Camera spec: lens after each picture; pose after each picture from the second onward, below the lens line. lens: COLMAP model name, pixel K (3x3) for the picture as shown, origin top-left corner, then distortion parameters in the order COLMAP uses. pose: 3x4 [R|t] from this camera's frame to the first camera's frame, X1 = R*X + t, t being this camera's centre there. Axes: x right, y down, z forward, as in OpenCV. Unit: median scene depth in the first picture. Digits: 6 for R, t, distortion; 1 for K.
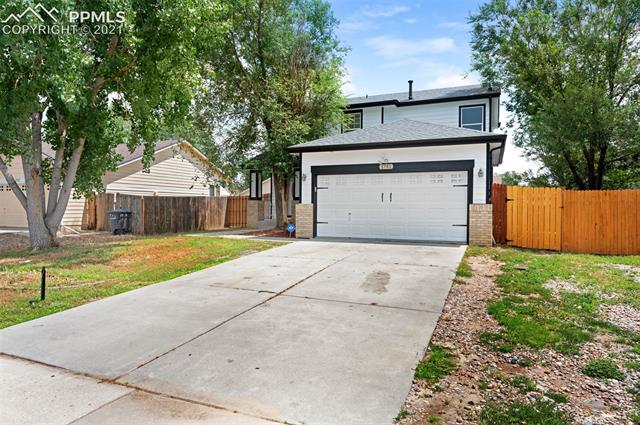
lens RADIAL K [[396.4, 0, 319.8], [0, 396.4, 211.9], [0, 0, 1]] dist [0.007607, 0.000738]
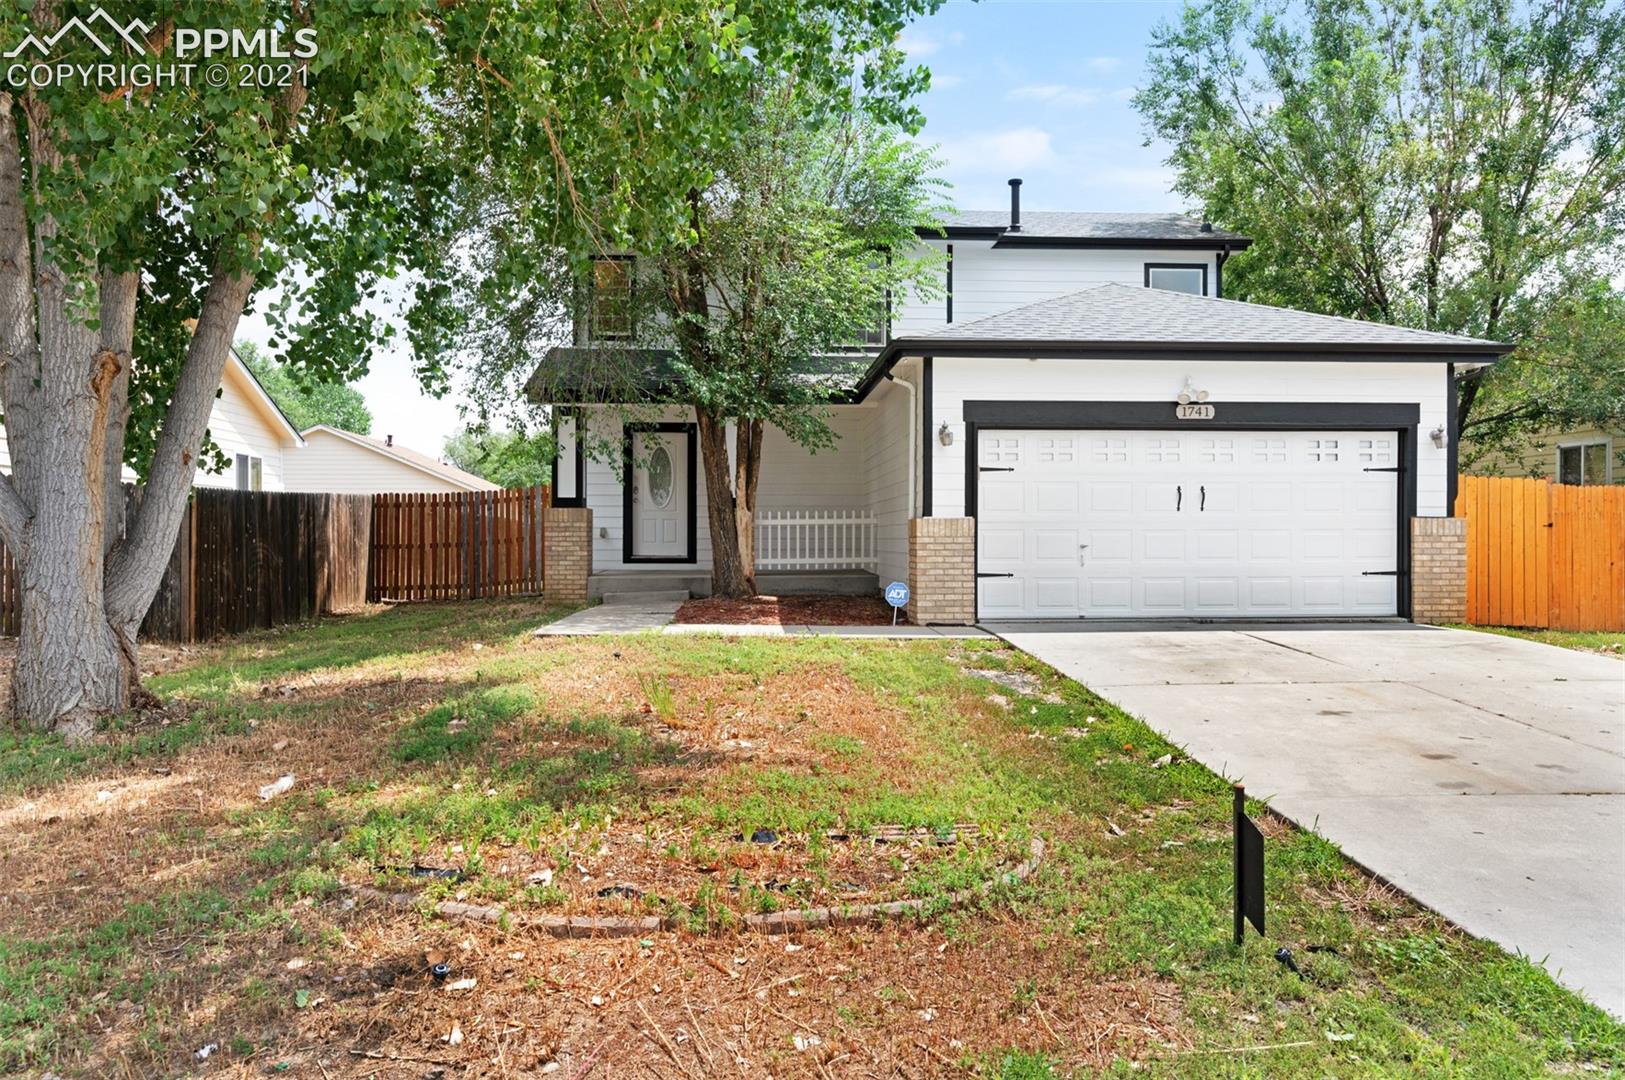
lens RADIAL K [[1084.4, 0, 812.5], [0, 1084.4, 534.6], [0, 0, 1]] dist [-0.000658, 0.000623]
pose [[0.905865, -0.007550, 0.423499, -0.507938], [0.010231, 0.999939, -0.004058, -0.004426], [-0.423442, 0.008009, 0.905888, 0.251995]]
